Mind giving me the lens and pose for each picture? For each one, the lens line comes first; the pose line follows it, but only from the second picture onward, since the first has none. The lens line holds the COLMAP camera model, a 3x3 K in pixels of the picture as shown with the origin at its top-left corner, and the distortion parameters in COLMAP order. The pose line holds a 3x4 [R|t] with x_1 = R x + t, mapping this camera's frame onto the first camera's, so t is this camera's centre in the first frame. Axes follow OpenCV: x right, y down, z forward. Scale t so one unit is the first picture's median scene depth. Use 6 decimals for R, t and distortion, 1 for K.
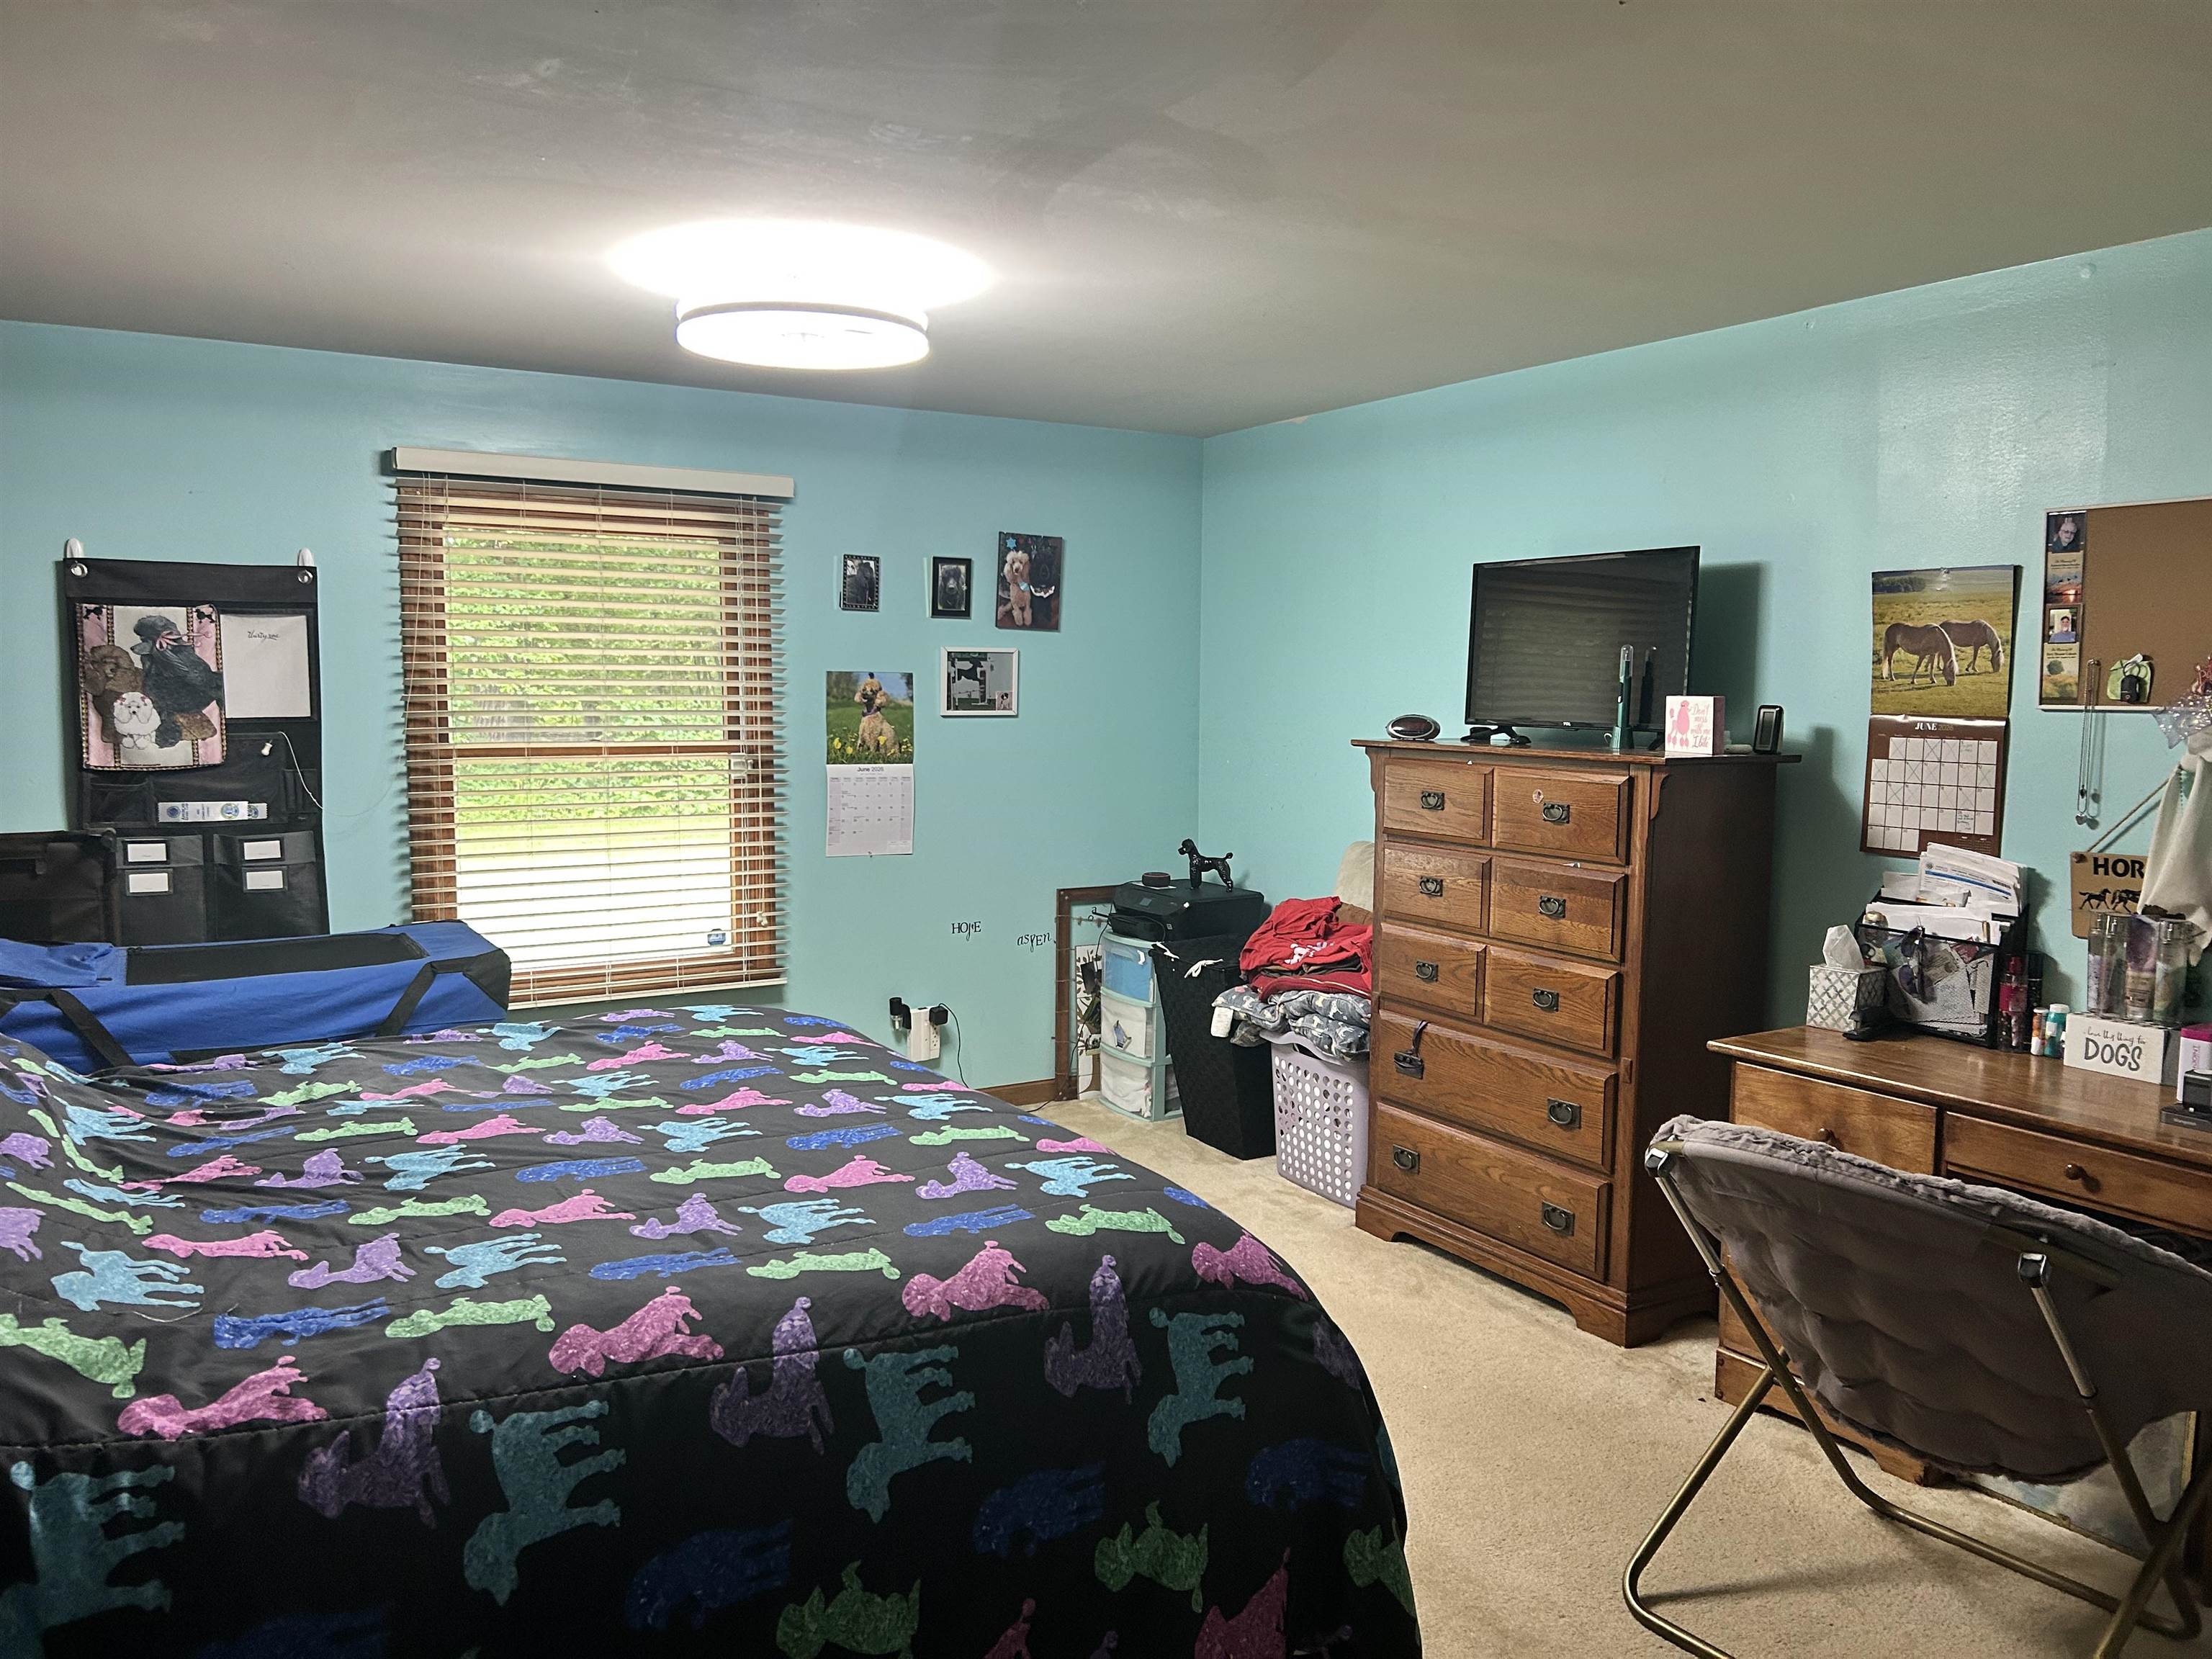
lens RADIAL K [[1669.6, 0, 1099.5], [0, 1669.6, 840.3], [0, 0, 1]] dist [0.065980, -0.078770]
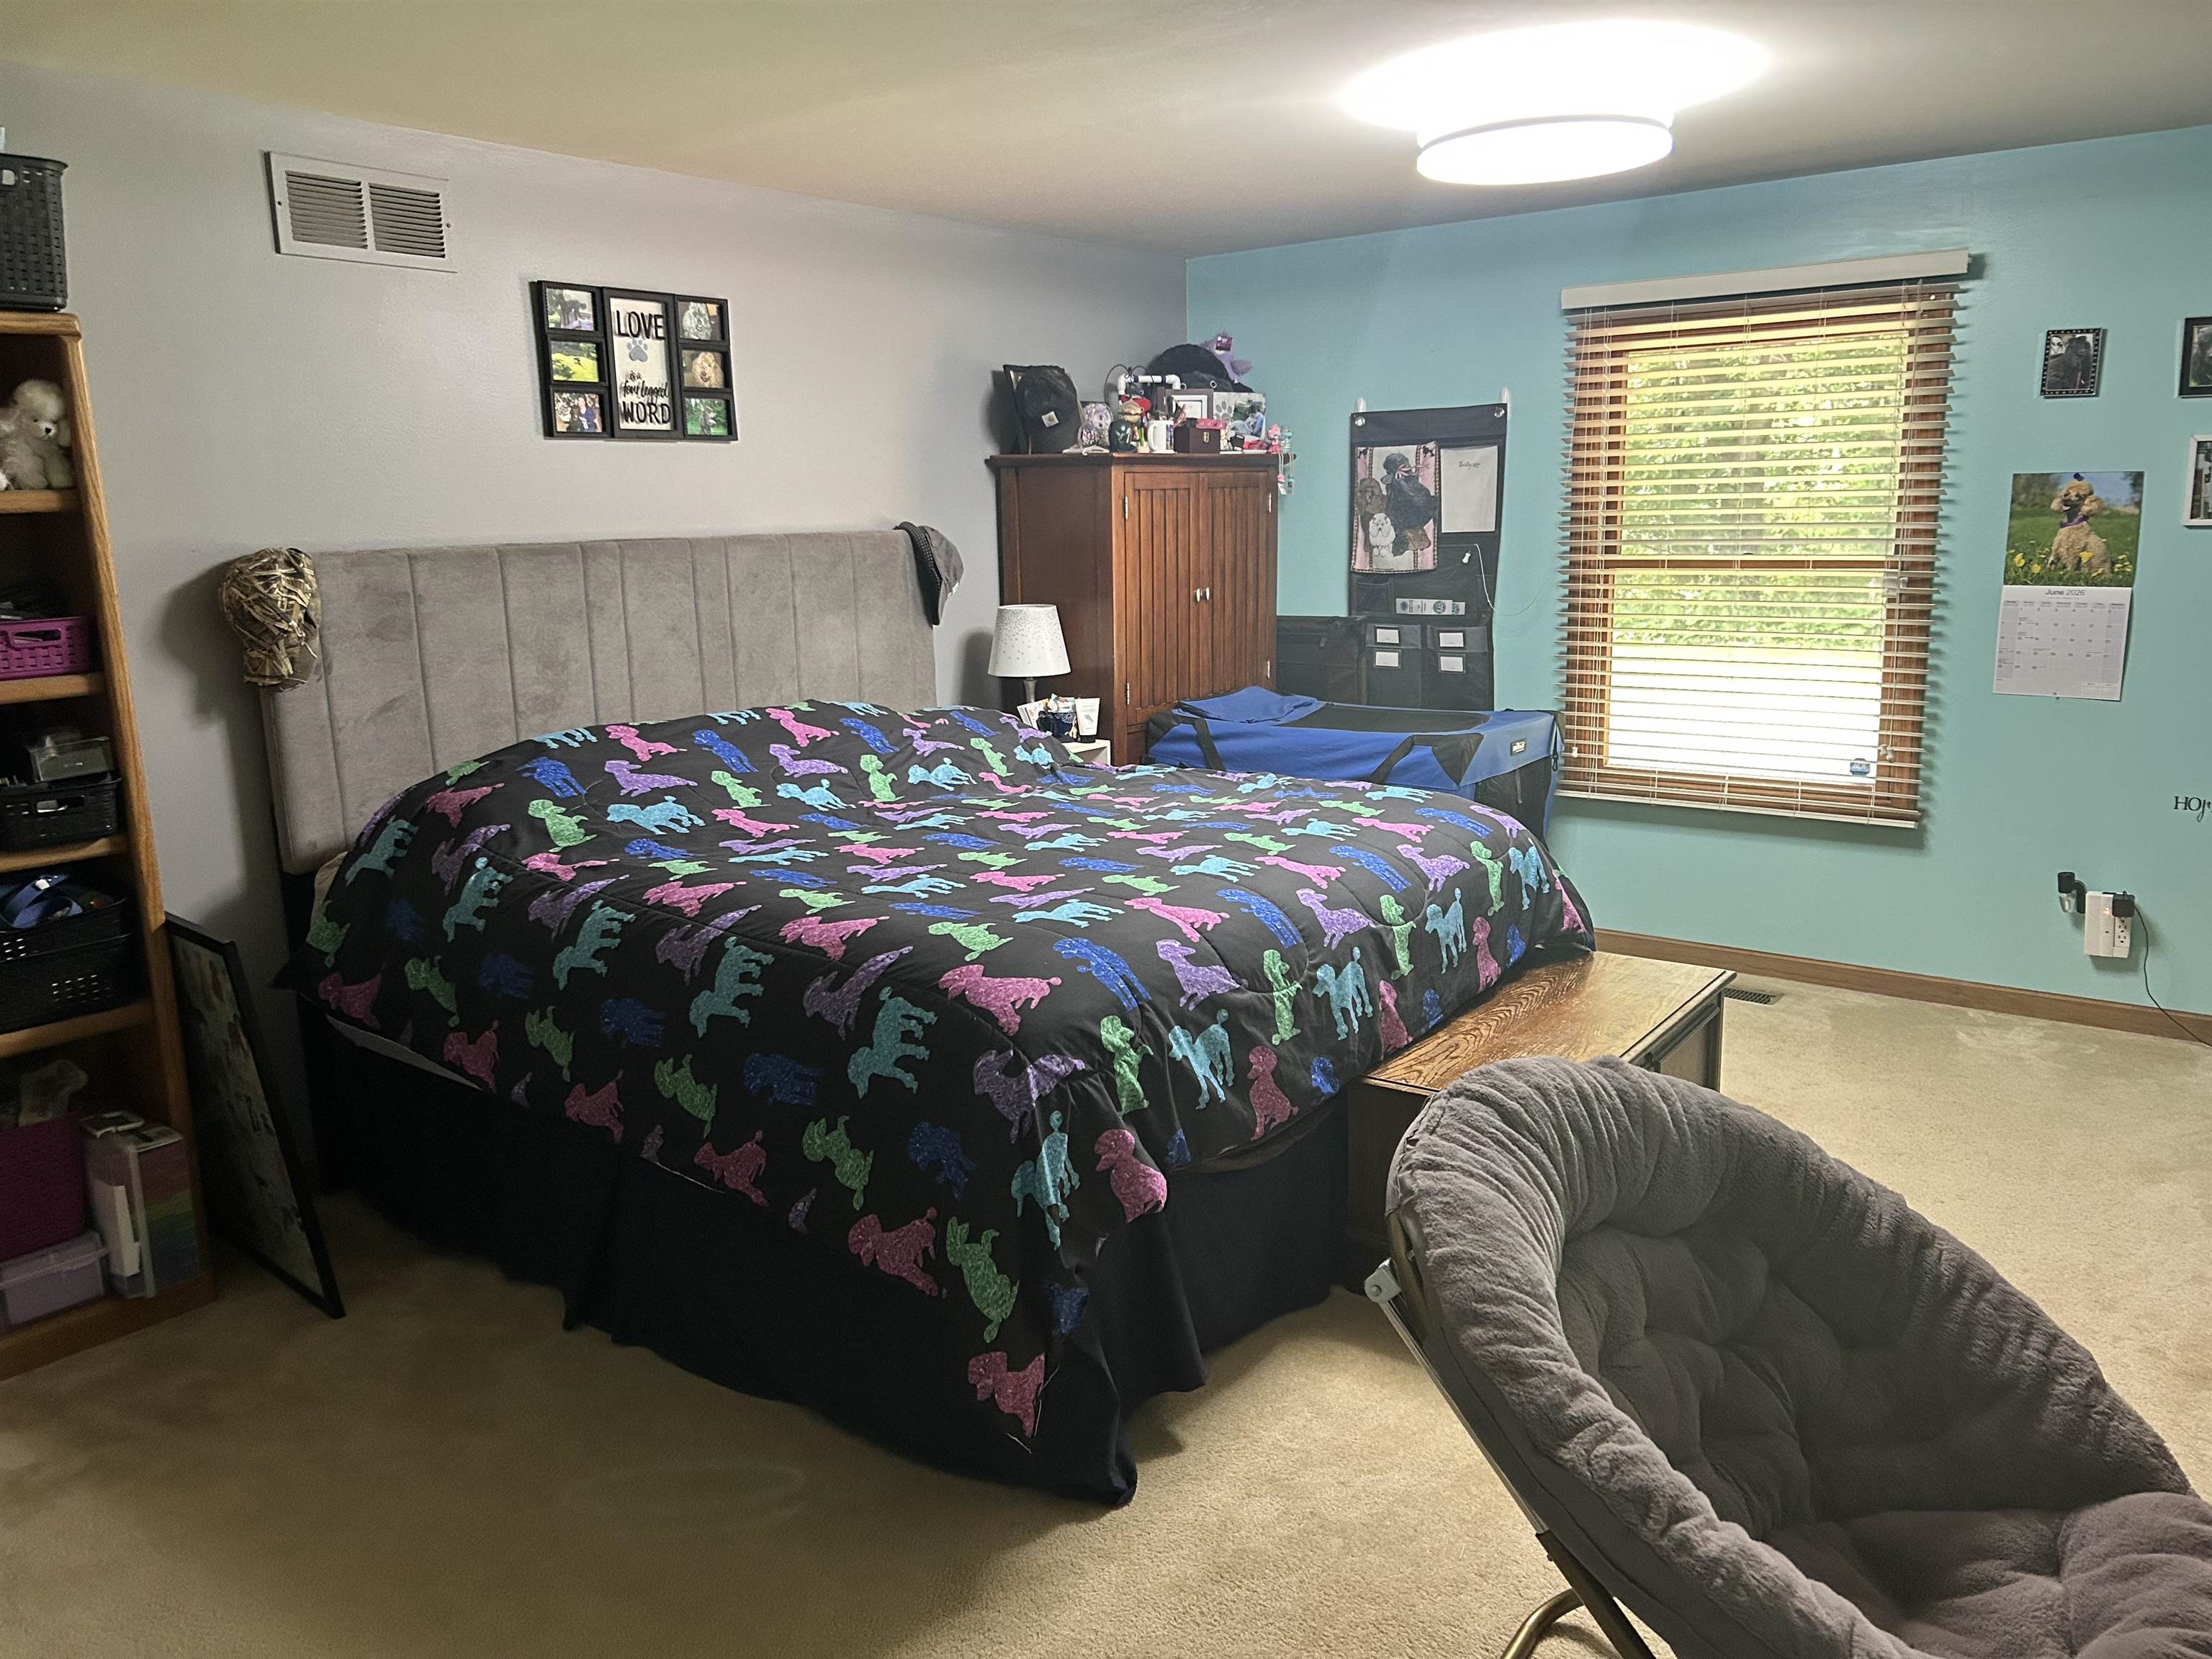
lens RADIAL K [[1669.6, 0, 1097.8], [0, 1669.6, 816.6], [0, 0, 1]] dist [0.065980, -0.078770]
pose [[0.369618, 0.155340, -0.916107, 0.565856], [-0.068624, 0.987798, 0.139808, -0.020527], [0.926646, 0.011191, 0.375768, 0.294933]]
